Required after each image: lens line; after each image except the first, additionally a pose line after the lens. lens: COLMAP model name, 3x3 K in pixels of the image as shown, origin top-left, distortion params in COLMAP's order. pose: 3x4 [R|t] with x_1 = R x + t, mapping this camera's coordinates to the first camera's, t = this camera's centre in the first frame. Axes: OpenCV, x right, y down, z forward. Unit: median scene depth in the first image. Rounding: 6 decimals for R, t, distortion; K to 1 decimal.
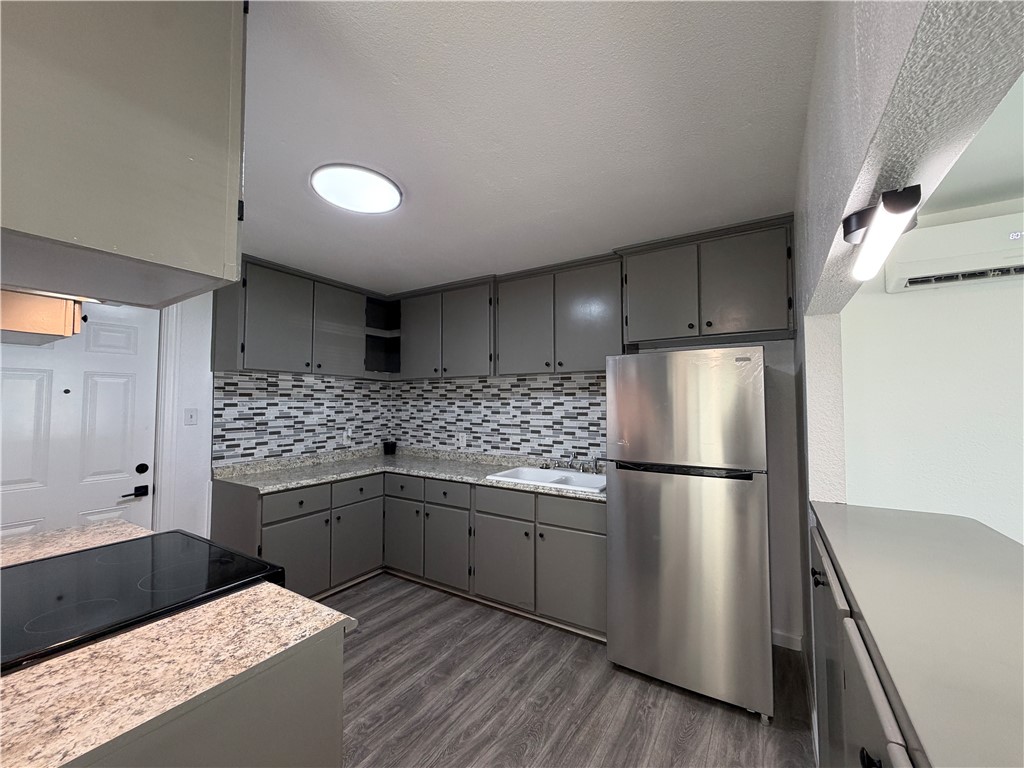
lens RADIAL K [[409.5, 0, 510.0], [0, 409.5, 384.8], [0, 0, 1]] dist [0.000750, -0.000247]
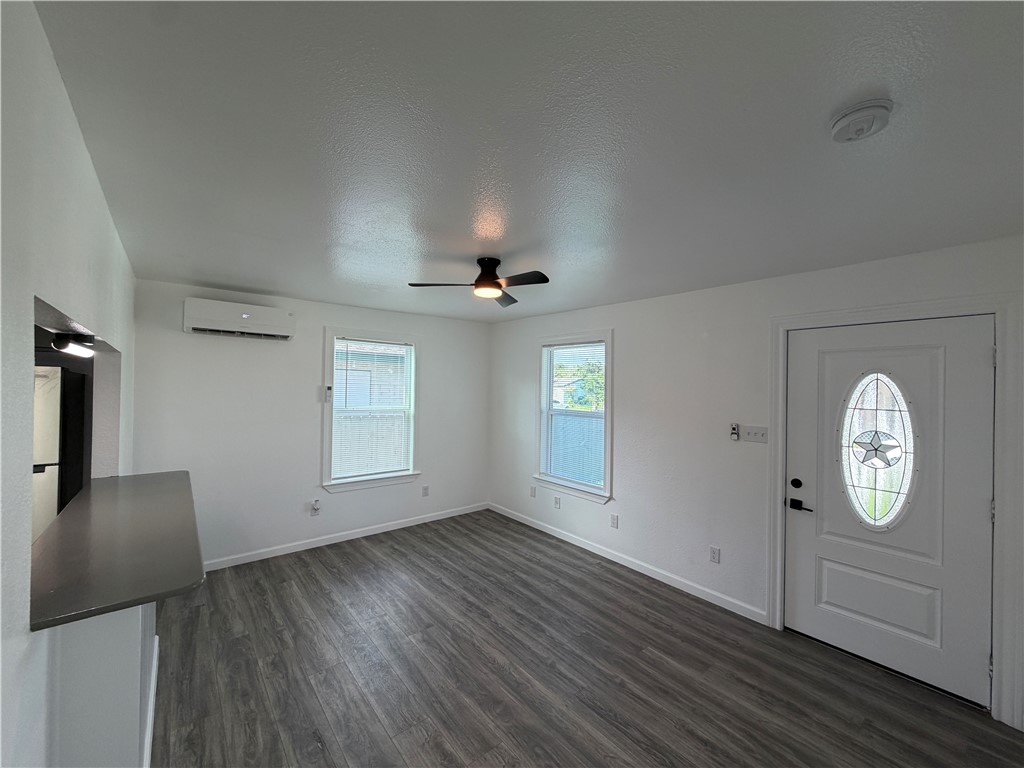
lens RADIAL K [[409.5, 0, 507.4], [0, 409.5, 382.9], [0, 0, 1]] dist [0.000750, -0.000247]
pose [[0.321641, 0.013879, 0.946760, -0.092934], [-0.059465, 0.998215, 0.005569, -0.078400], [-0.944993, -0.058091, 0.321892, -0.433369]]
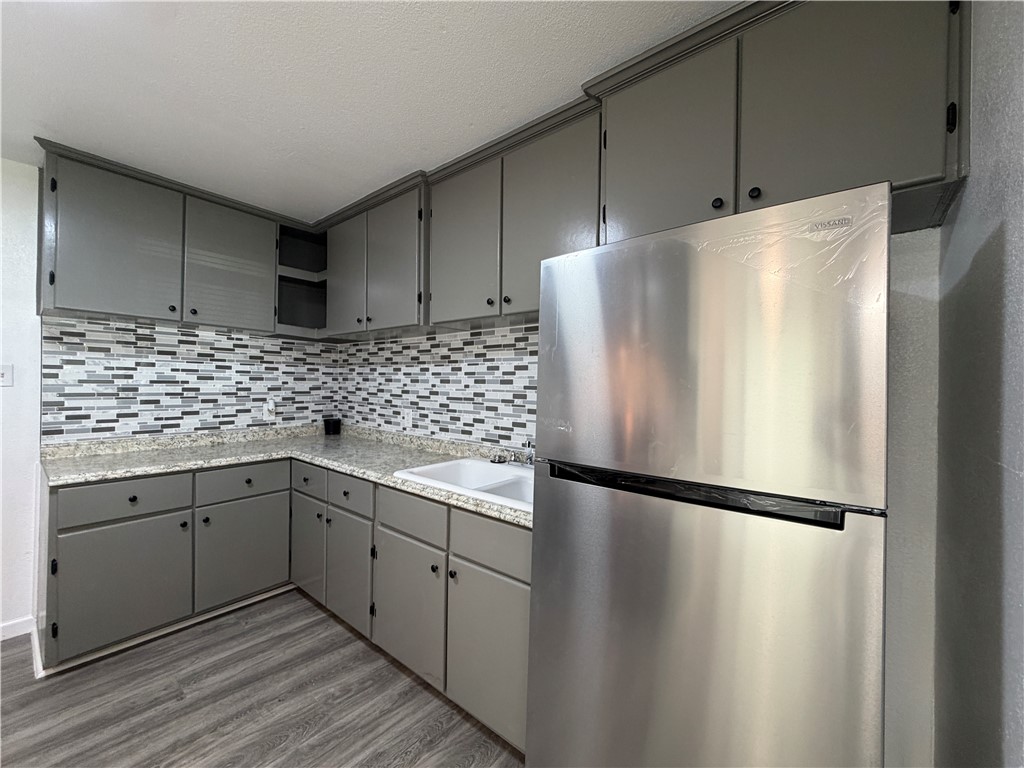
lens RADIAL K [[409.5, 0, 509.7], [0, 409.5, 385.0], [0, 0, 1]] dist [0.000750, -0.000247]
pose [[0.991640, 0.015679, -0.128081, 0.183657], [-0.010344, 0.999055, 0.042207, 0.046155], [0.128622, -0.040530, 0.990865, 0.327129]]
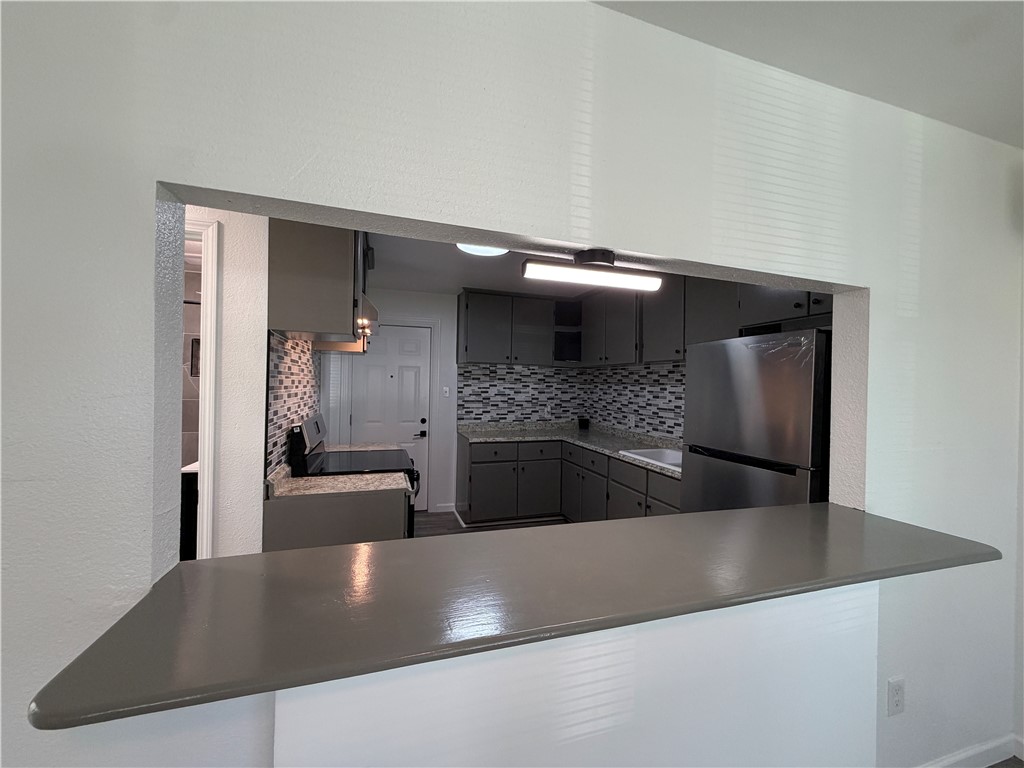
lens RADIAL K [[409.5, 0, 508.5], [0, 409.5, 383.9], [0, 0, 1]] dist [0.000750, -0.000247]
pose [[0.760769, 0.015000, -0.648849, 0.394750], [0.009247, 0.999381, 0.033944, -0.006666], [0.648957, -0.031823, 0.760159, -0.065147]]
